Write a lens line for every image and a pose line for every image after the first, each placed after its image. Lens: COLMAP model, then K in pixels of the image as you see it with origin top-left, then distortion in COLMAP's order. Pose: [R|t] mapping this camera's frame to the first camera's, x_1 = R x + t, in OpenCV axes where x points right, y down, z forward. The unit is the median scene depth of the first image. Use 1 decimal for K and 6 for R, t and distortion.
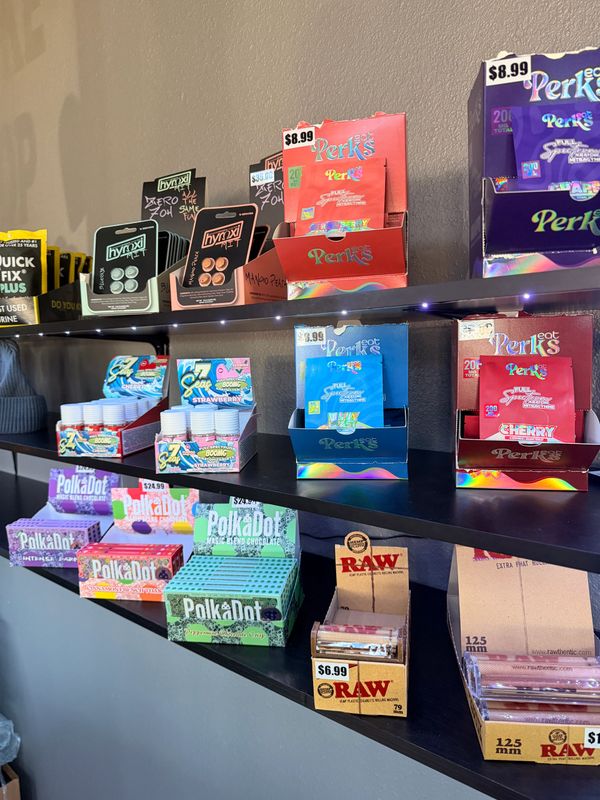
lens RADIAL K [[503.4, 0, 300.0], [0, 503.4, 400.0], [0, 0, 1]] dist [-0.003838, -0.007464]
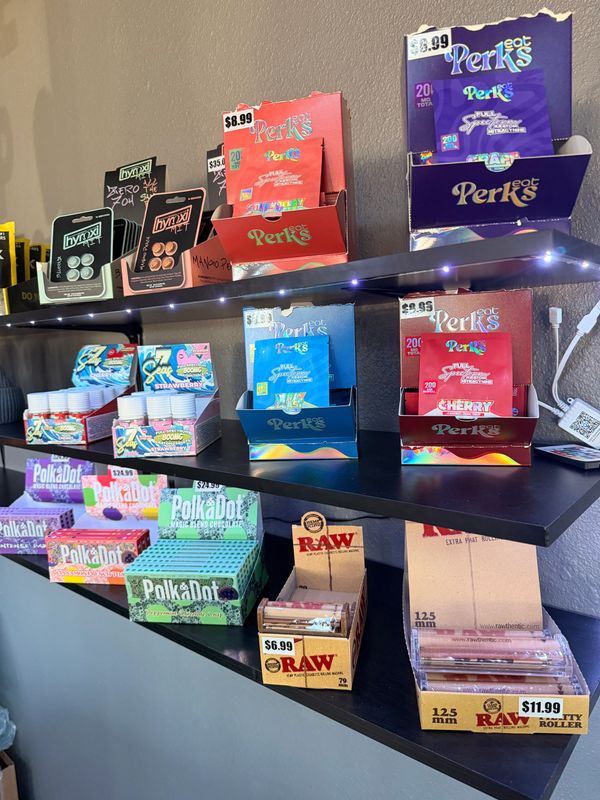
lens RADIAL K [[503.4, 0, 300.0], [0, 503.4, 400.0], [0, 0, 1]] dist [-0.003838, -0.007464]
pose [[0.999739, -0.018252, -0.013730, 0.110530], [0.018415, 0.999760, 0.011867, 0.025599], [0.013510, -0.012117, 0.999835, -0.009006]]
